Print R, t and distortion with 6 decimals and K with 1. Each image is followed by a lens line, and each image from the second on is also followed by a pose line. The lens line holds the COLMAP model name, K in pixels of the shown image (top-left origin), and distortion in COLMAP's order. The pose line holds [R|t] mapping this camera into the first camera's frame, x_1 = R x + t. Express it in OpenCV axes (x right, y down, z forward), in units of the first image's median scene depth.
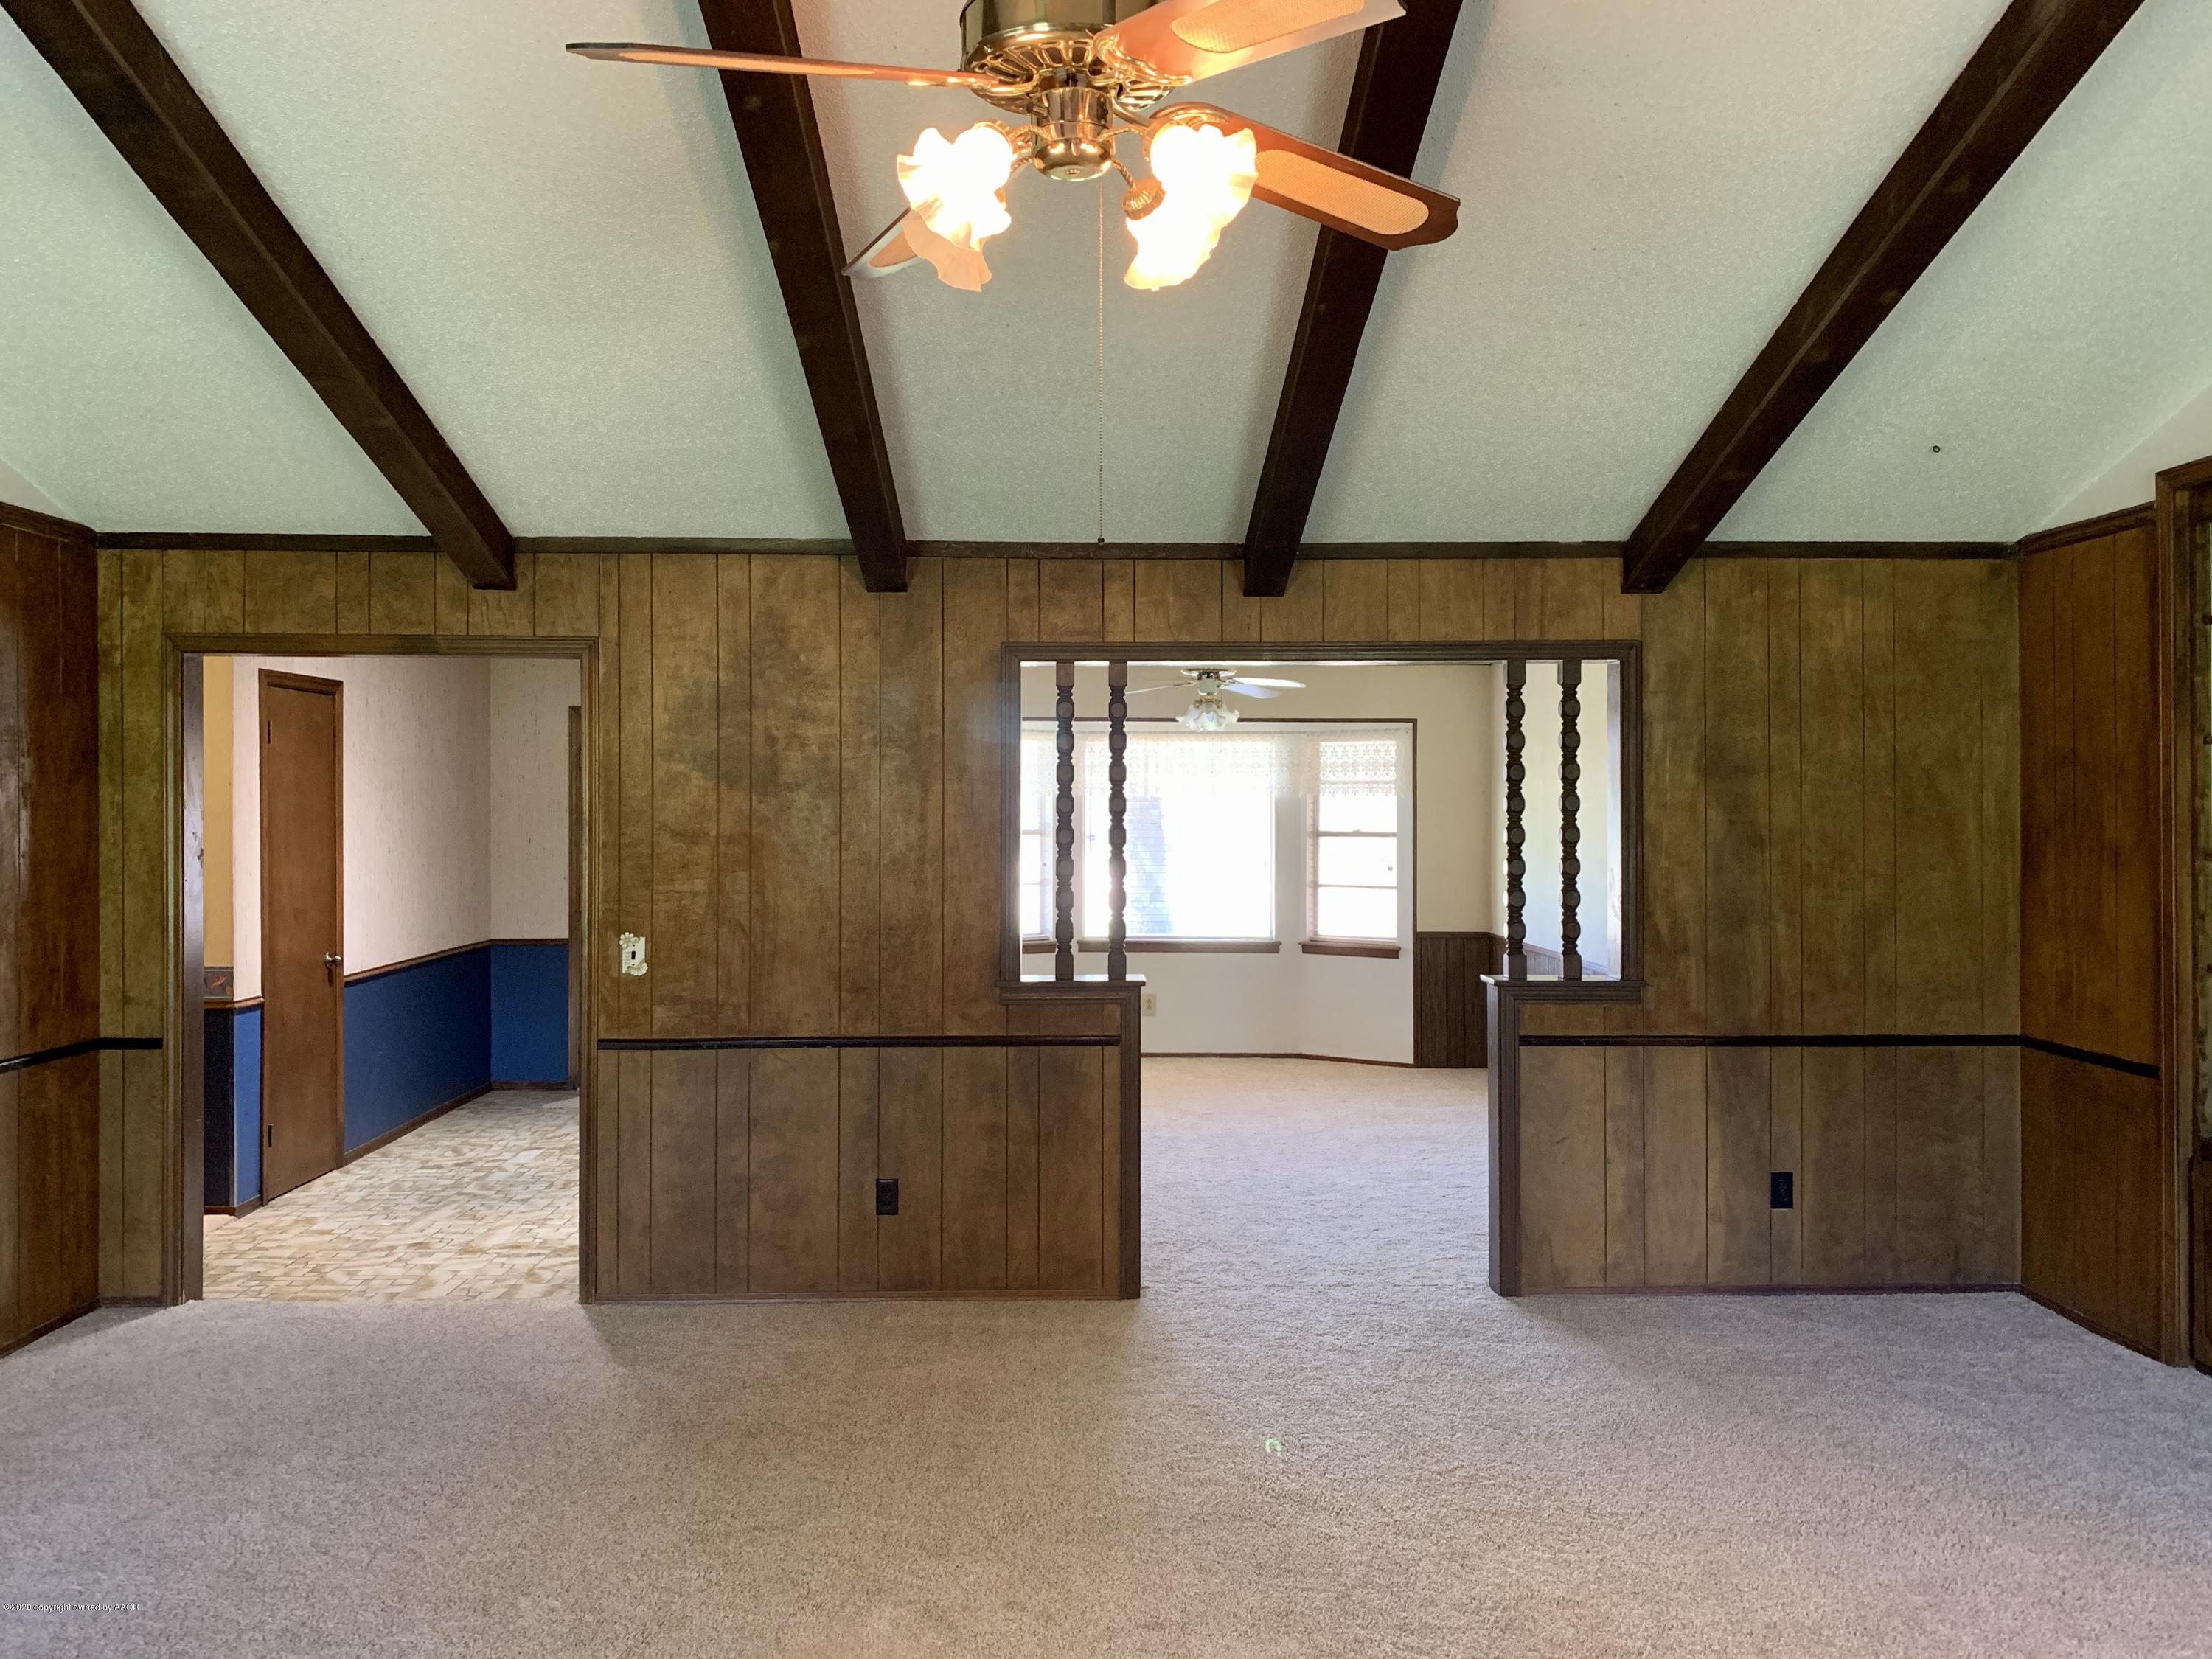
lens RADIAL K [[1730.9, 0, 1090.4], [0, 1730.9, 808.9], [0, 0, 1]] dist [0.042025, -0.053753]
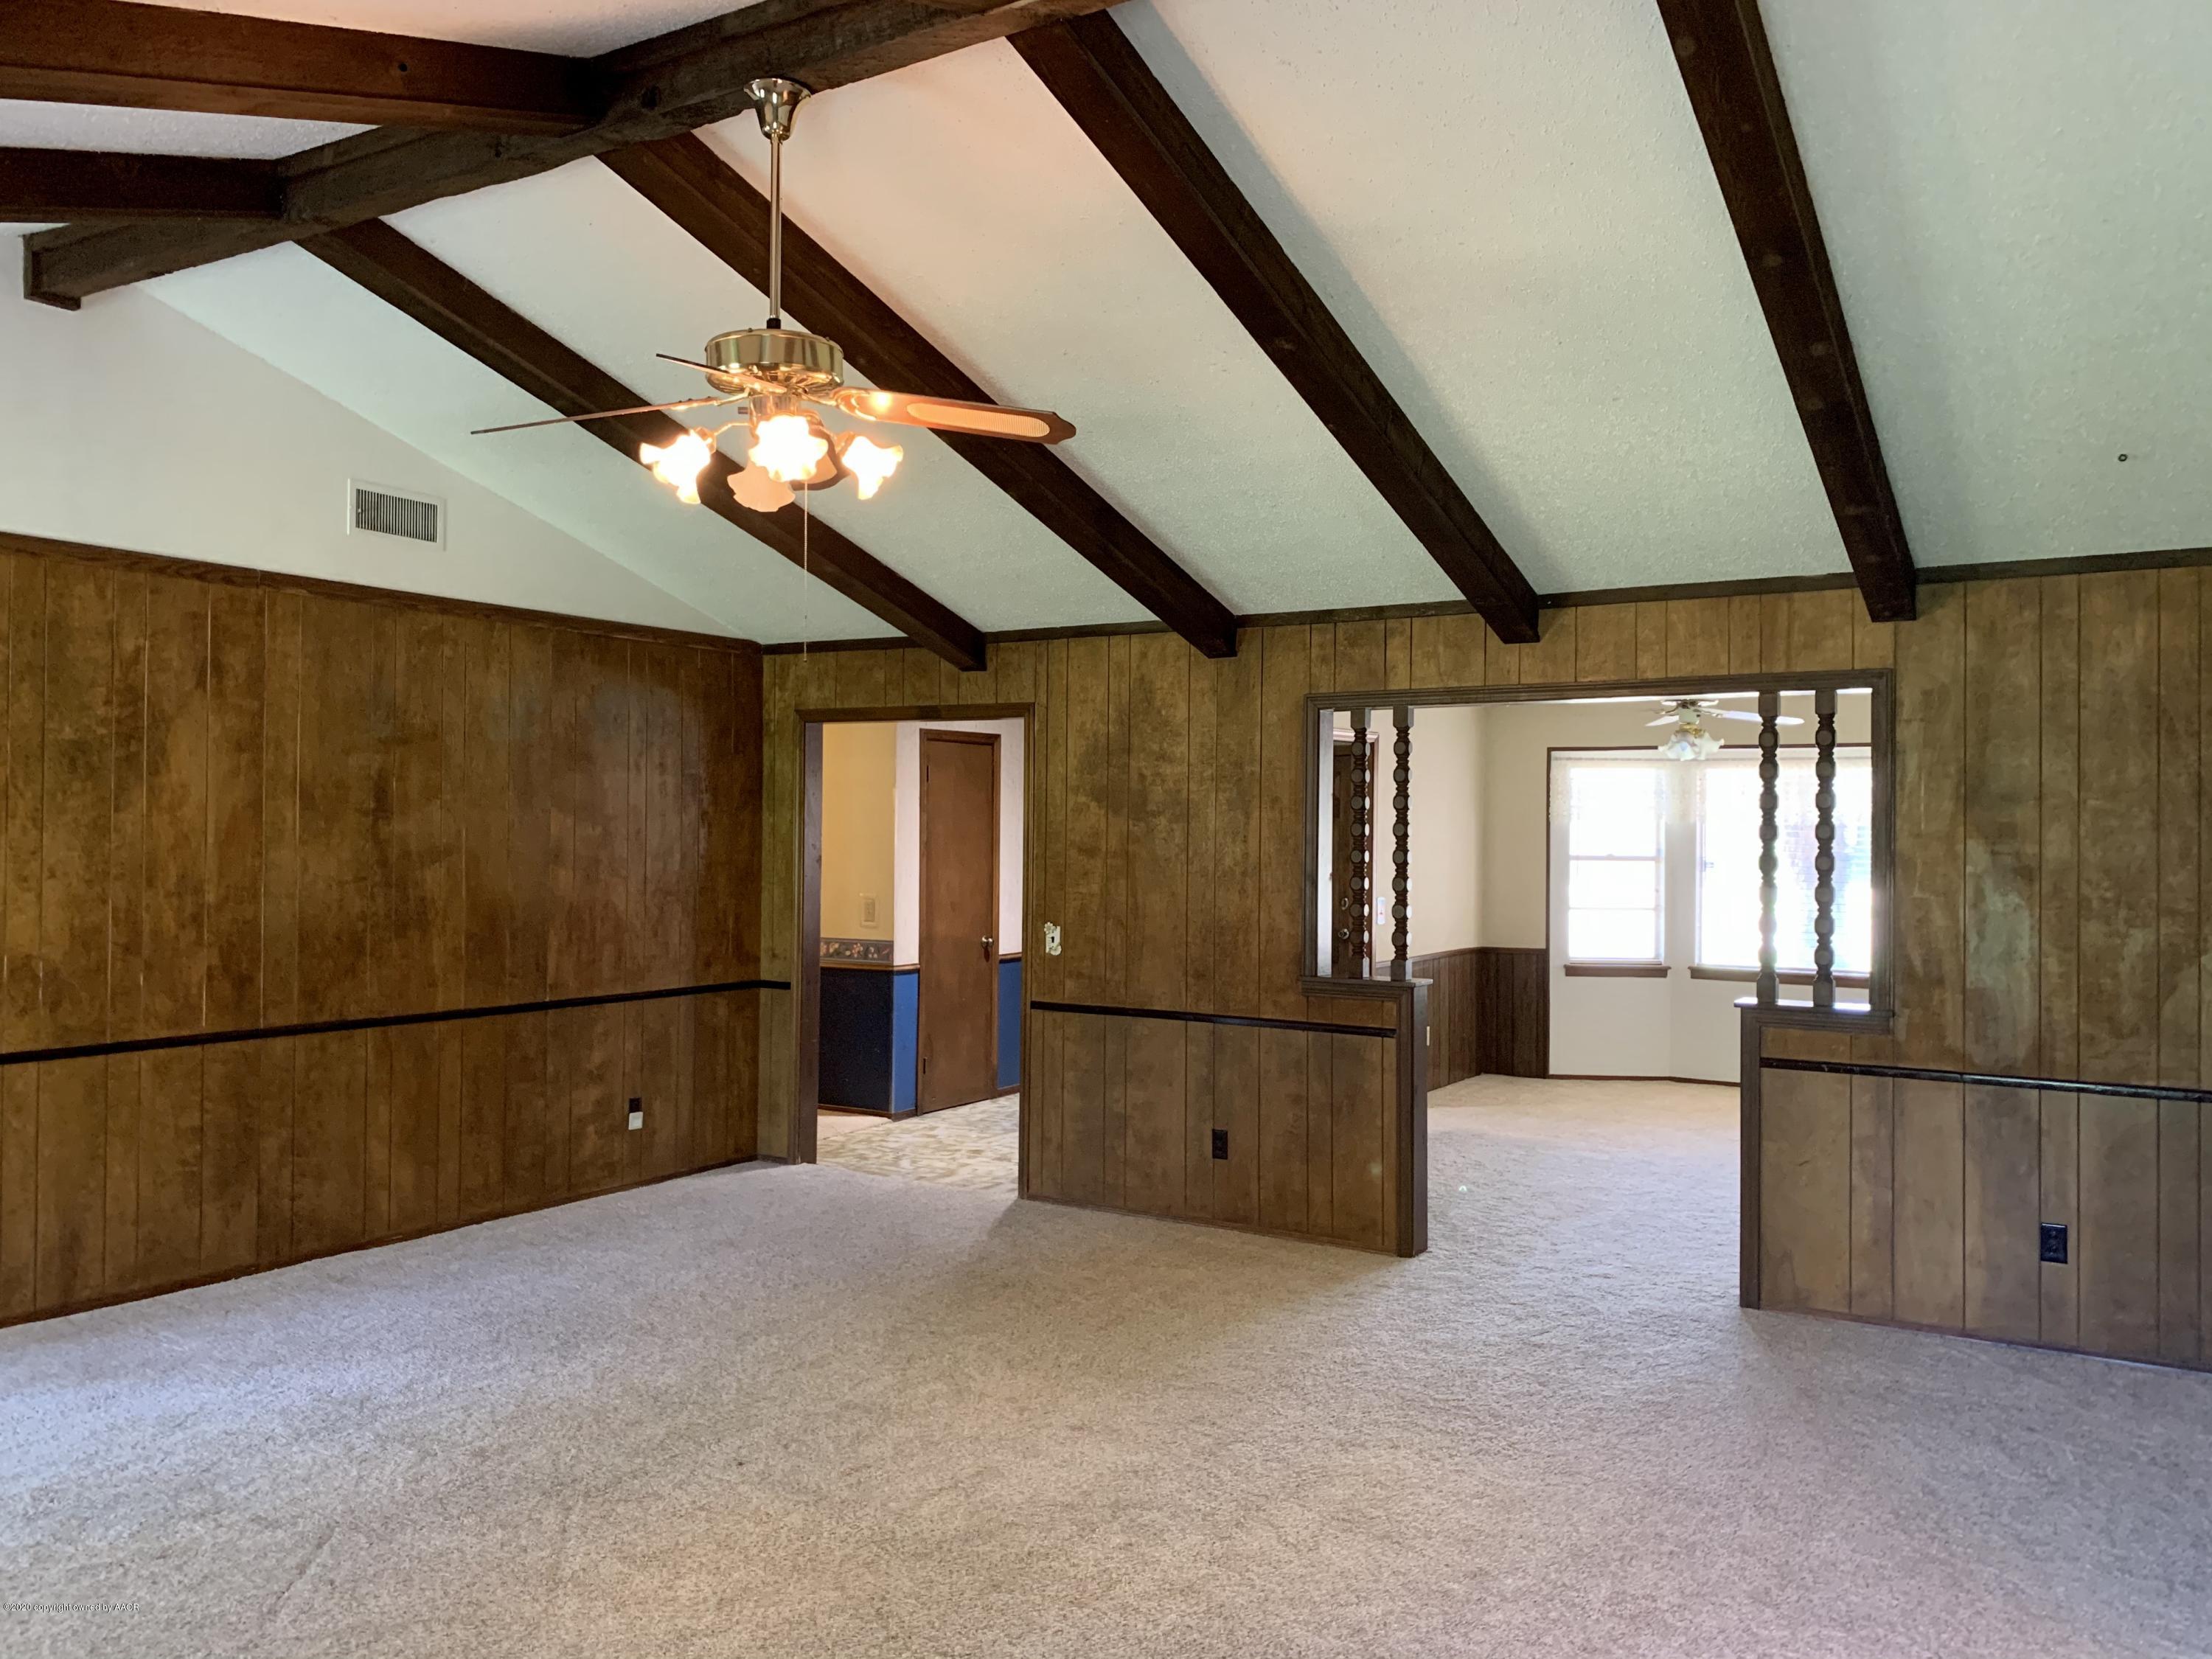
lens RADIAL K [[1730.9, 0, 1104.7], [0, 1730.9, 815.7], [0, 0, 1]] dist [0.042025, -0.053753]
pose [[0.831379, 0.002378, -0.555701, 0.502125], [-0.009144, 0.999914, -0.009401, 0.000792], [0.555631, 0.012897, 0.831329, -0.078277]]
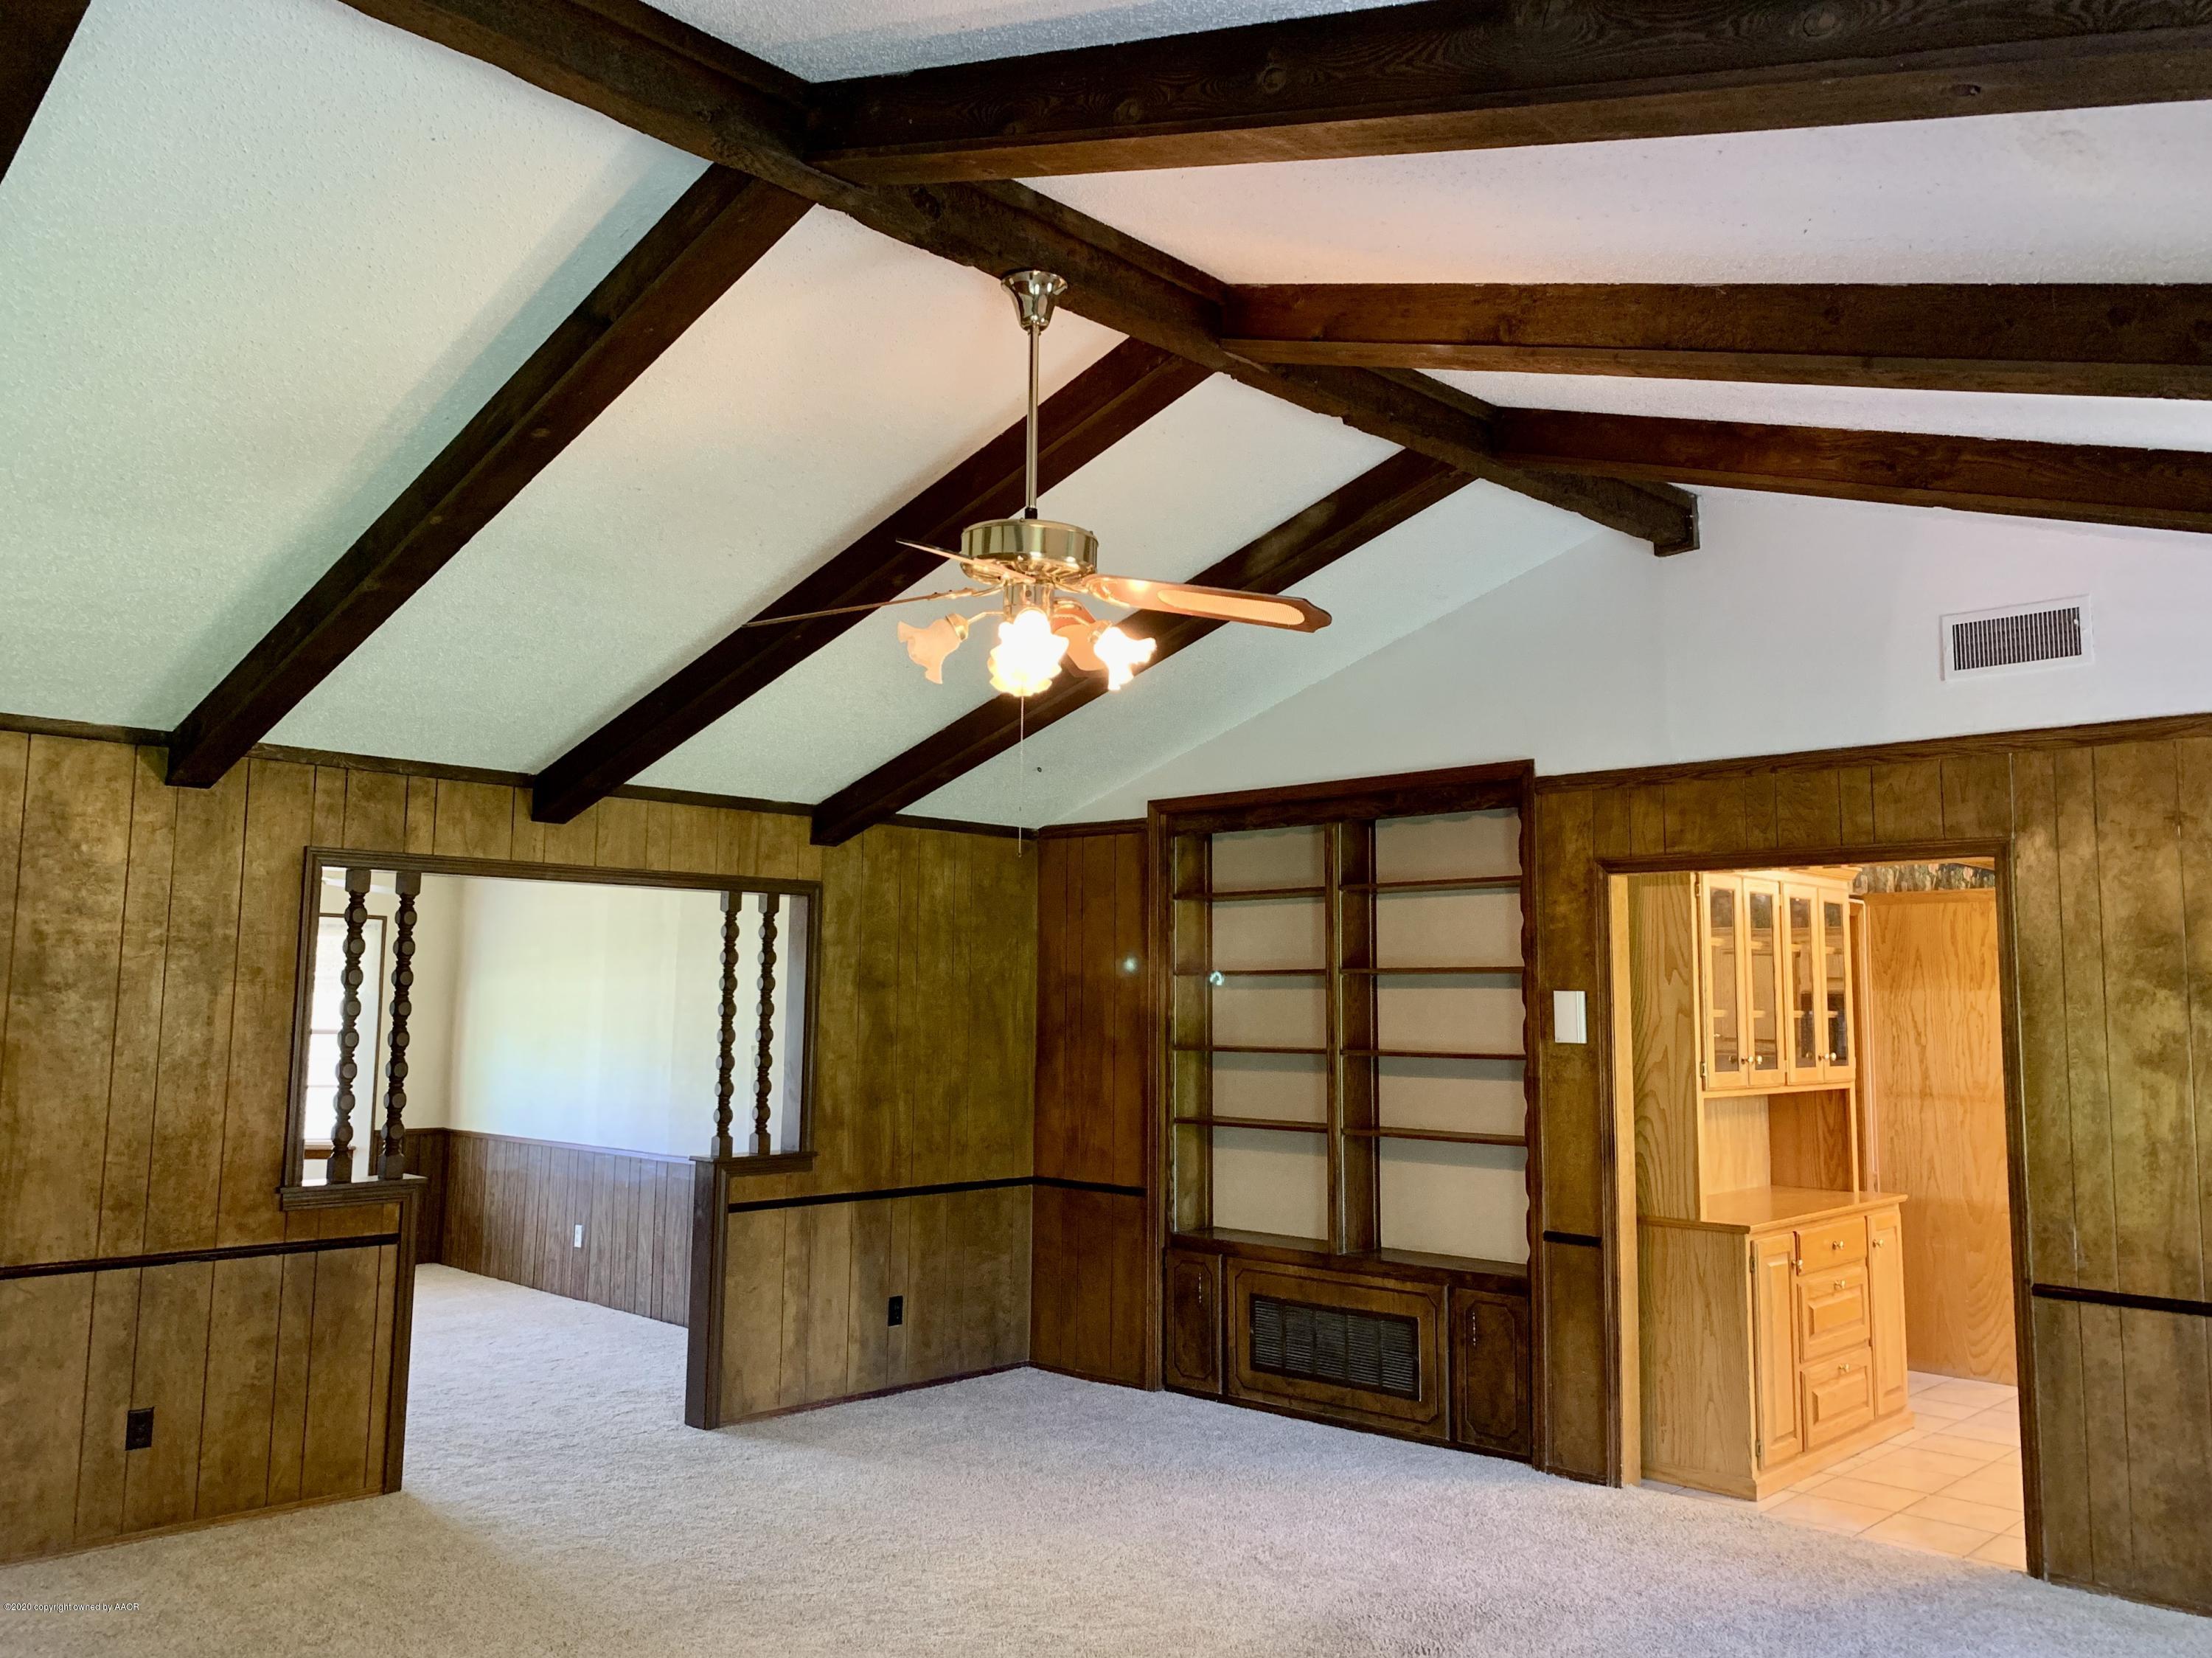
lens RADIAL K [[1731.2, 0, 1130.8], [0, 1731.2, 814.0], [0, 0, 1]] dist [0.042025, -0.053753]
pose [[0.705642, 0.086272, 0.703297, -0.429935], [-0.011097, 0.993784, -0.110771, -0.007530], [-0.708482, 0.070360, 0.702213, -0.062100]]
